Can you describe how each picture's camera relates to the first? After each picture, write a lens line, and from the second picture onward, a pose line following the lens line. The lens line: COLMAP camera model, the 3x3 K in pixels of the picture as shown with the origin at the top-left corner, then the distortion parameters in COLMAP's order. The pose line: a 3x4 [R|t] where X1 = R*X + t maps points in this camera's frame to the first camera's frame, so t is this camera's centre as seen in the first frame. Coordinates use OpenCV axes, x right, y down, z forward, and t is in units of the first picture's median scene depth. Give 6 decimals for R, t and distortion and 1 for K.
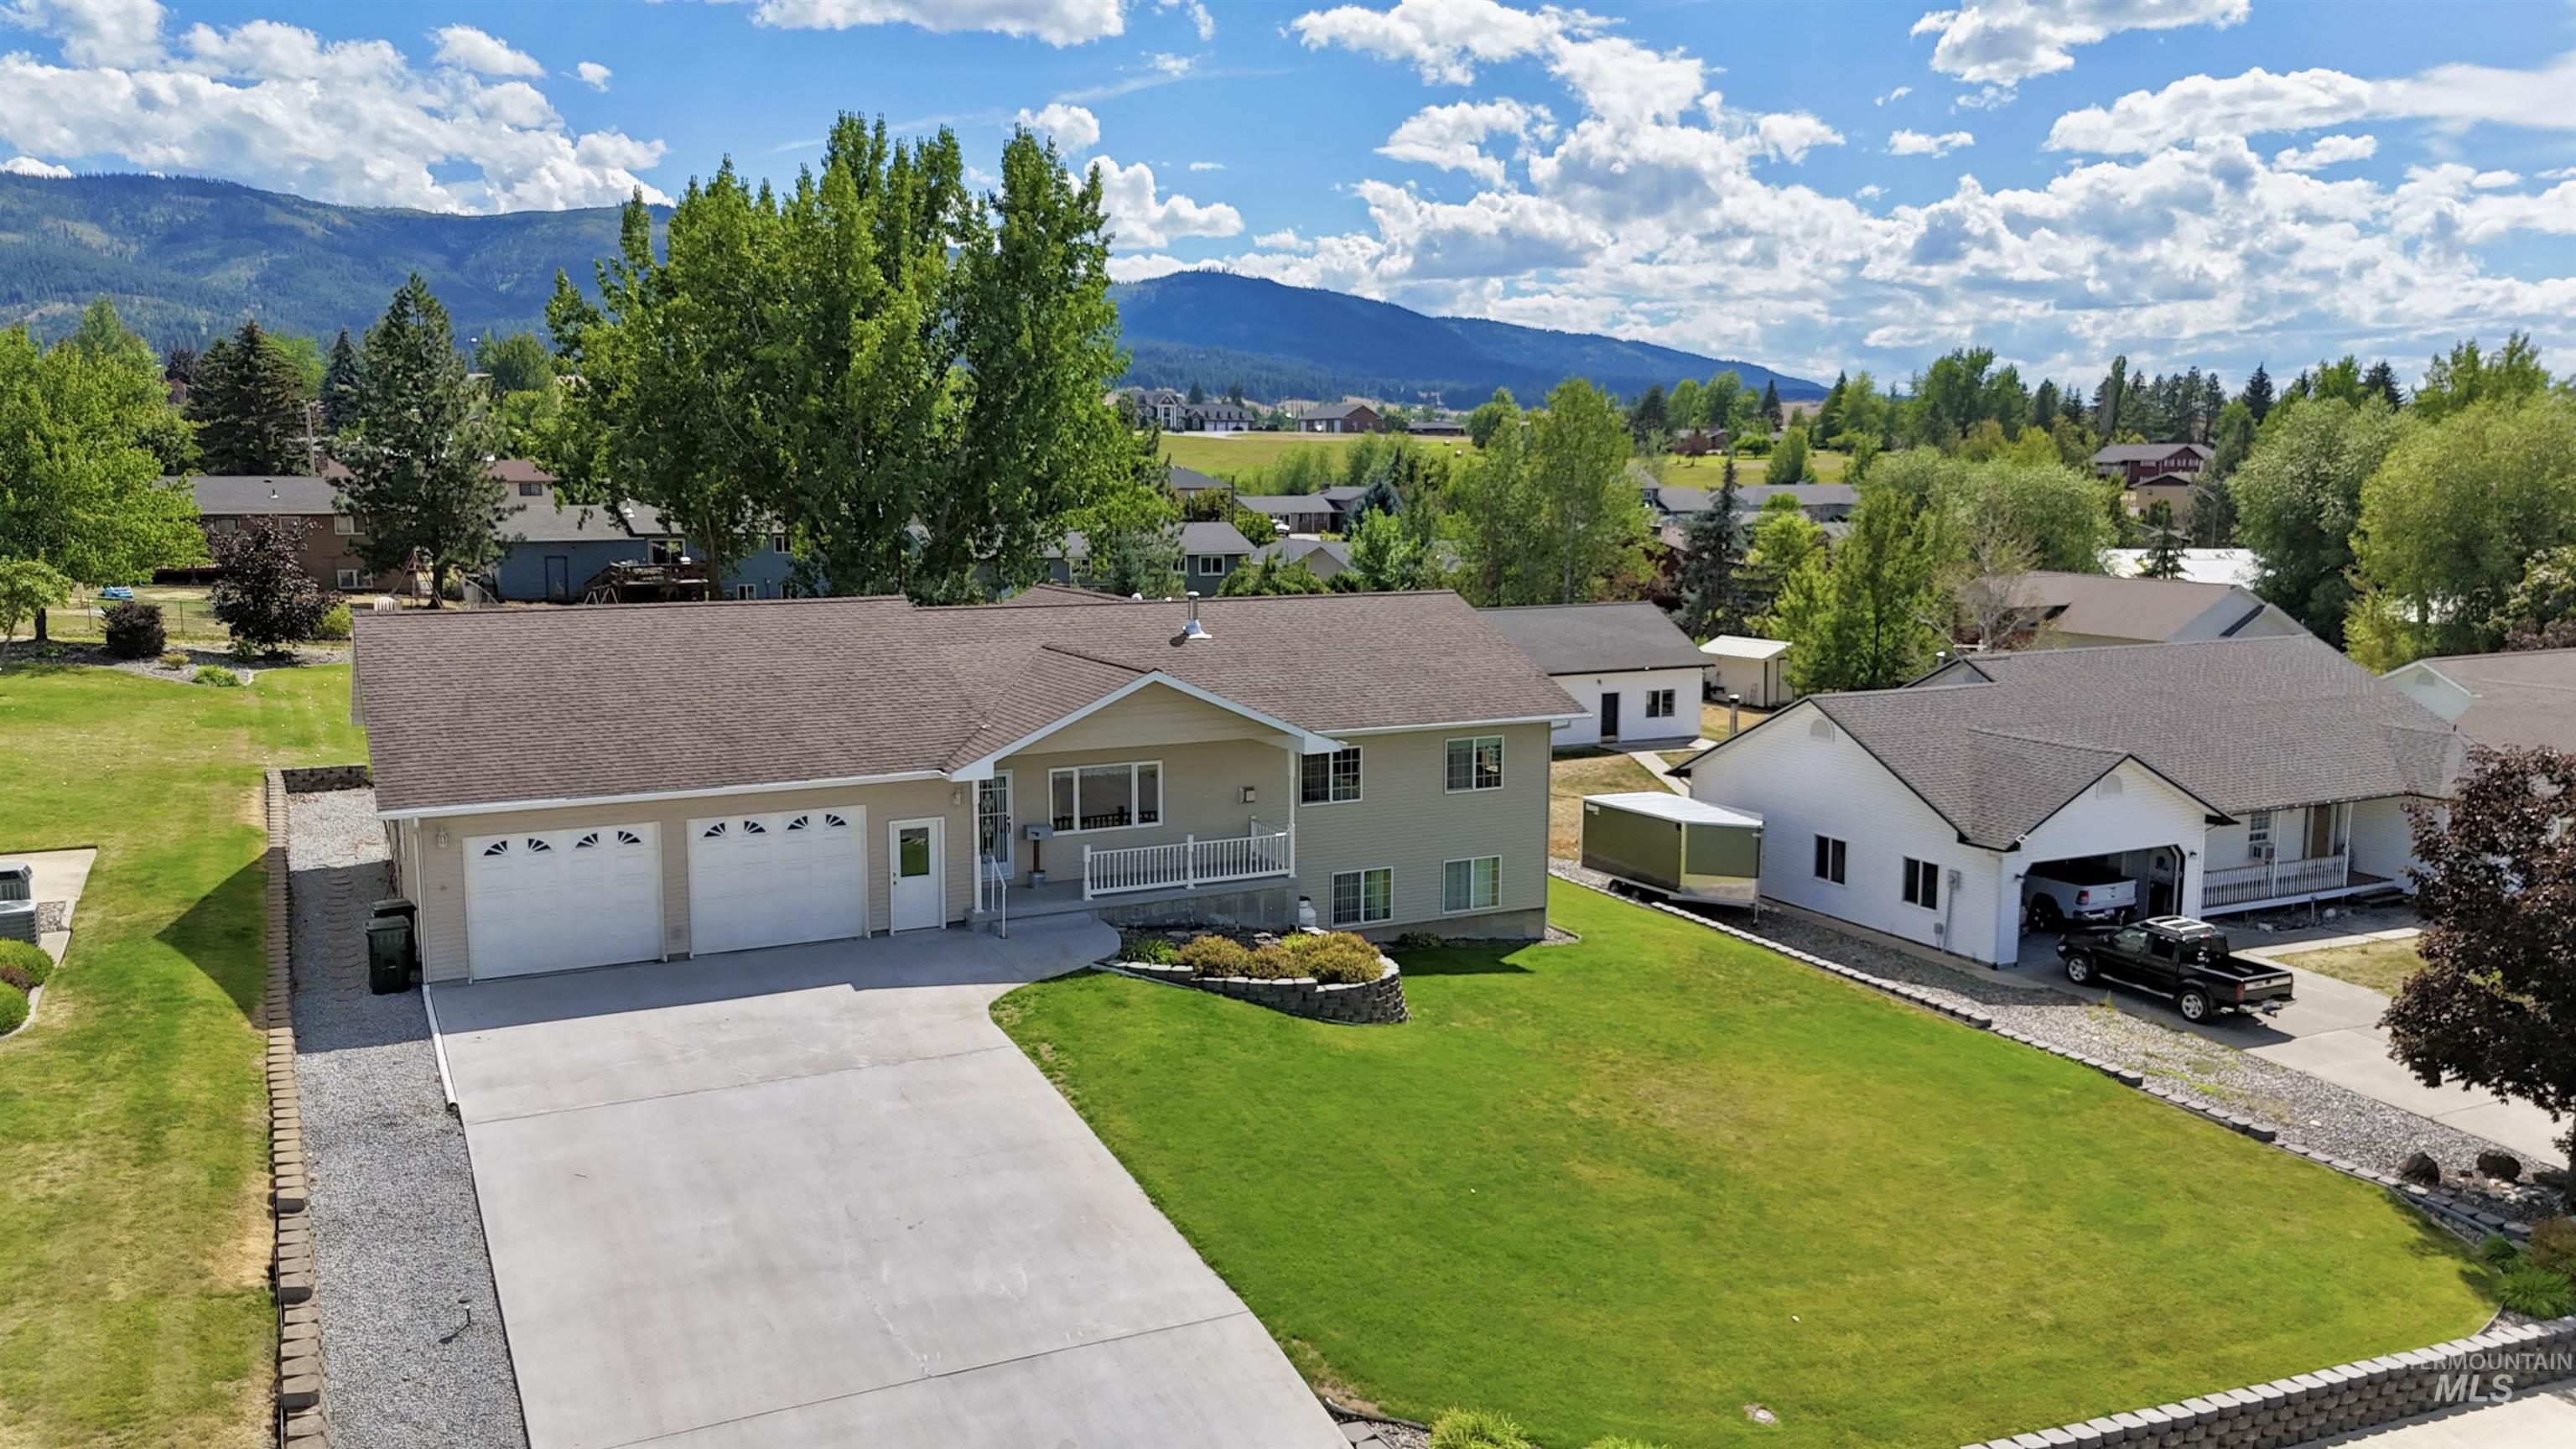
lens RADIAL K [[1836.1, 0, 1288.0], [0, 1836.1, 724.5], [0, 0, 1]] dist [0.025329, 0.000829]
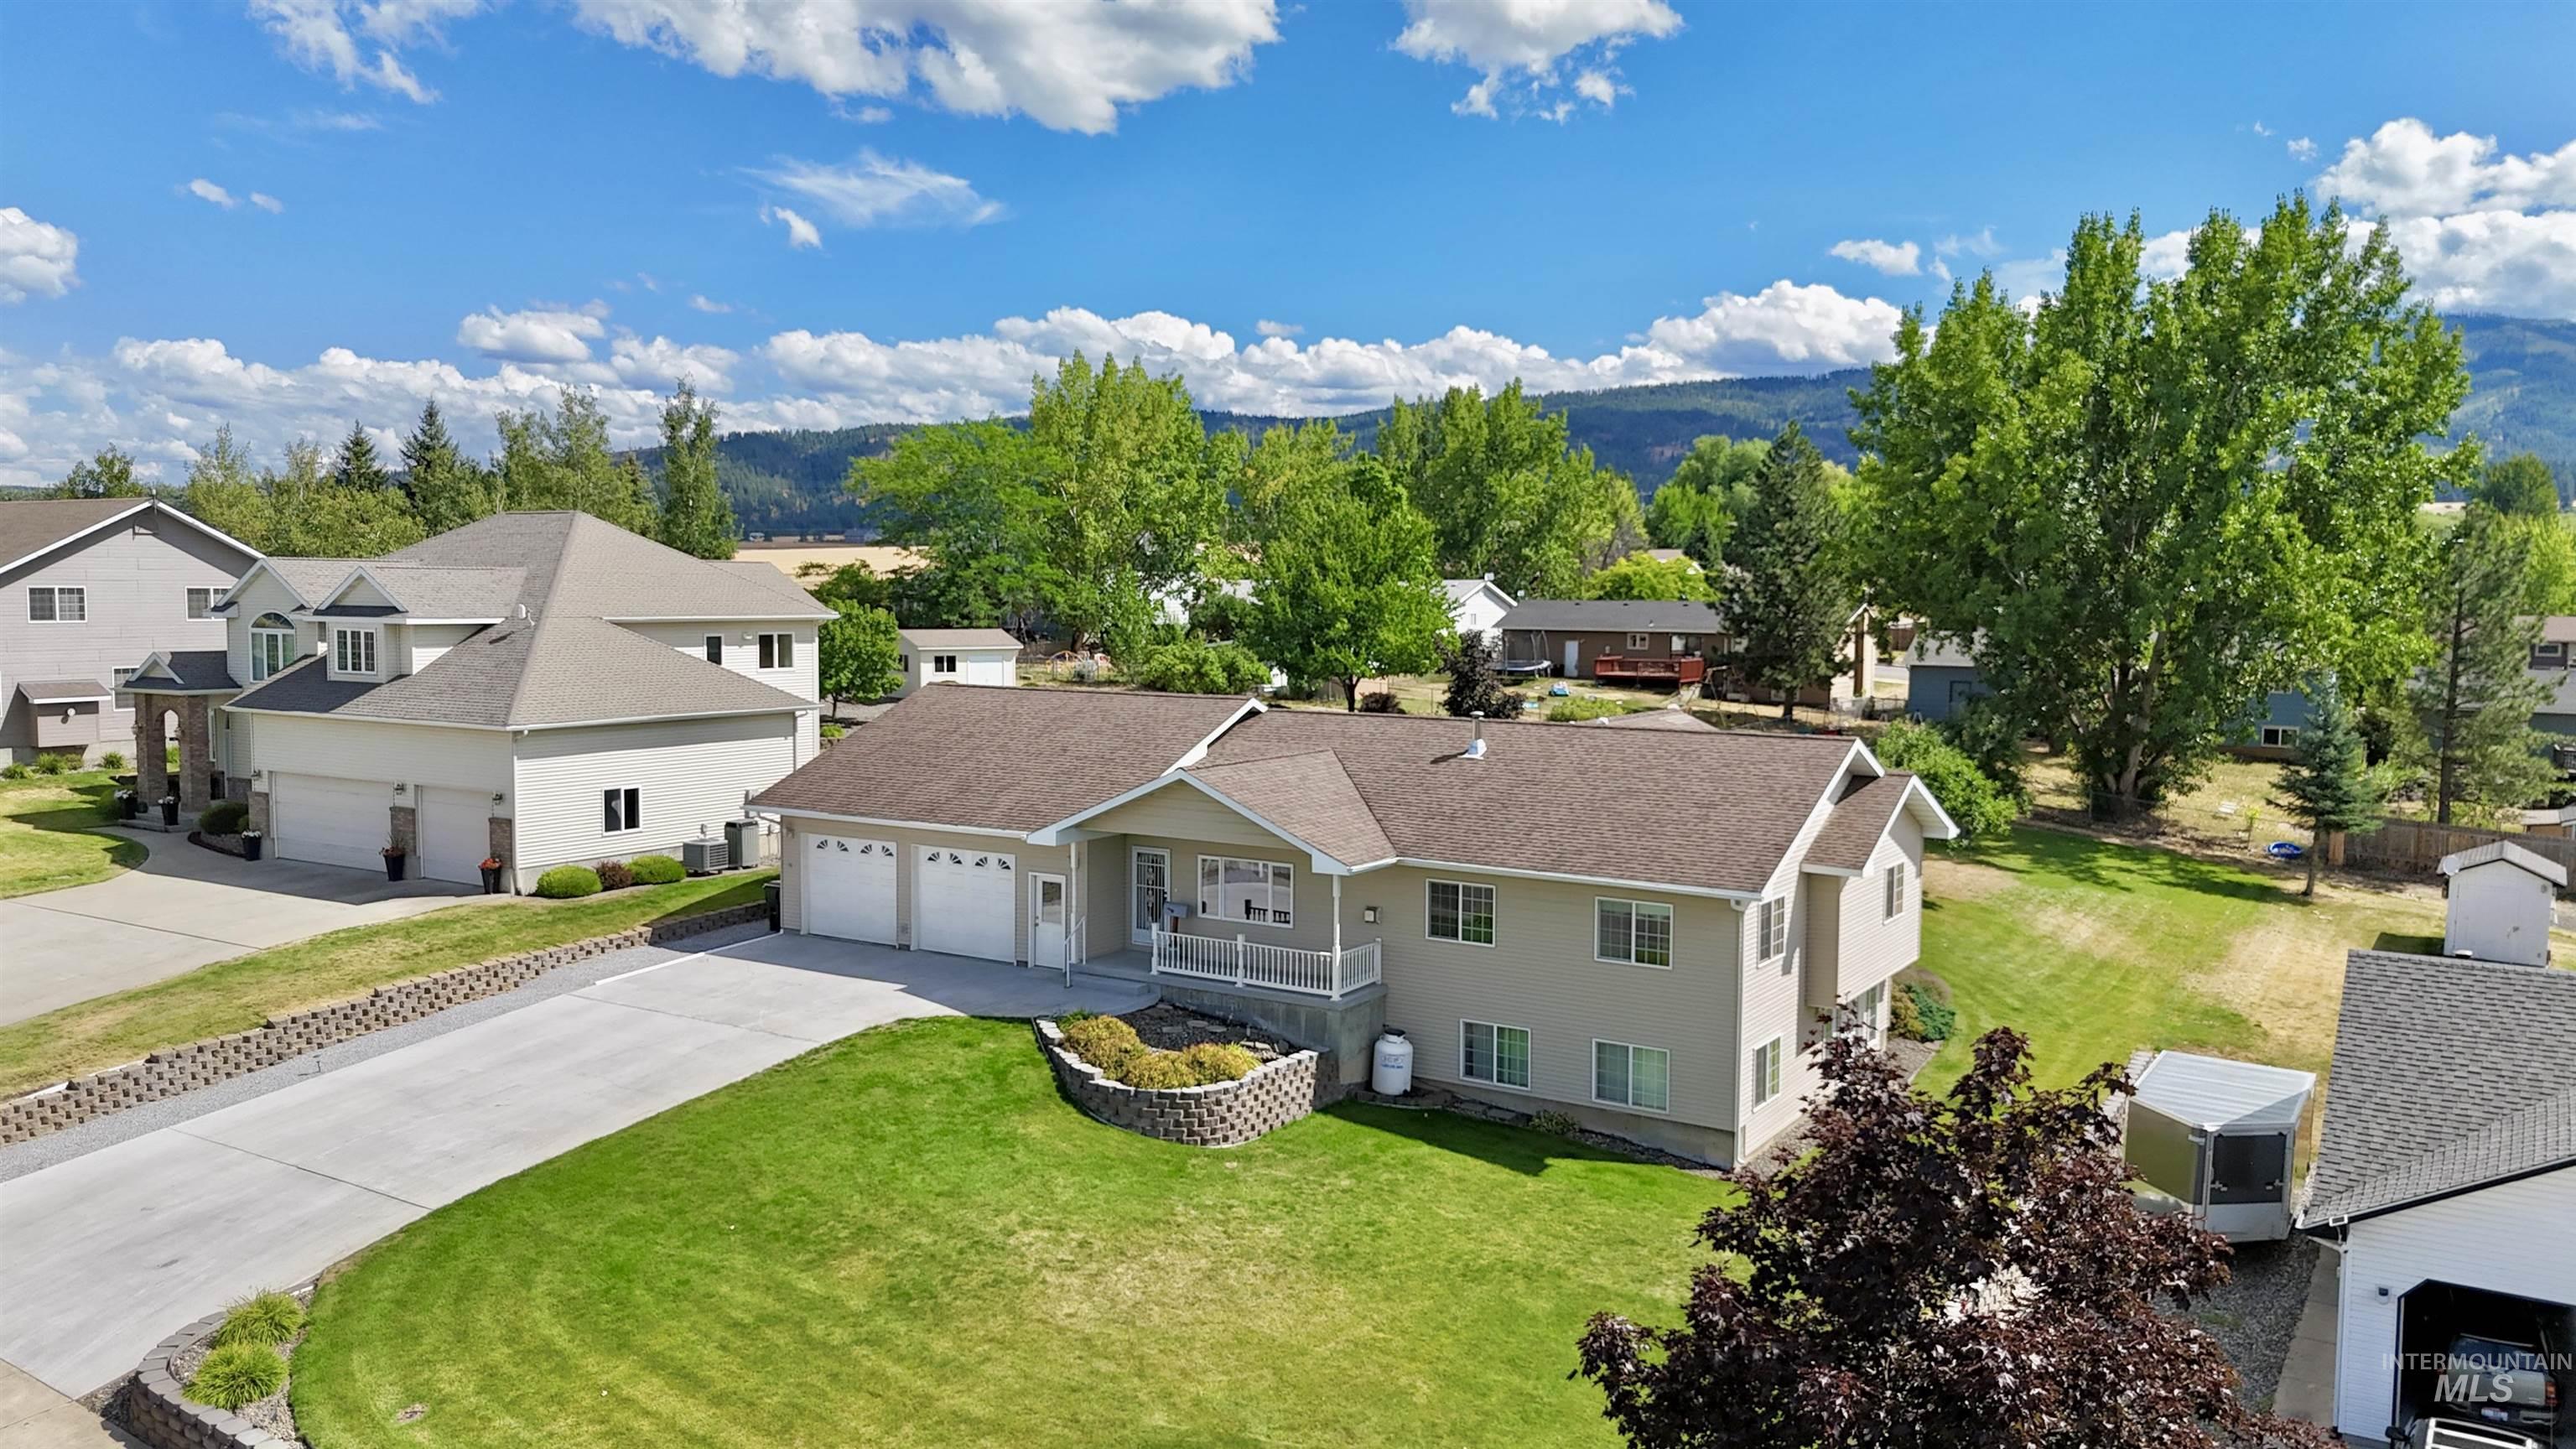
lens RADIAL K [[1836.1, 0, 1288.0], [0, 1836.1, 724.5], [0, 0, 1]] dist [0.025329, 0.000829]
pose [[0.523683, 0.064368, -0.849478, 0.861365], [-0.127495, 0.991833, -0.003443, -0.058977], [0.842319, 0.110107, 0.527612, 0.483730]]
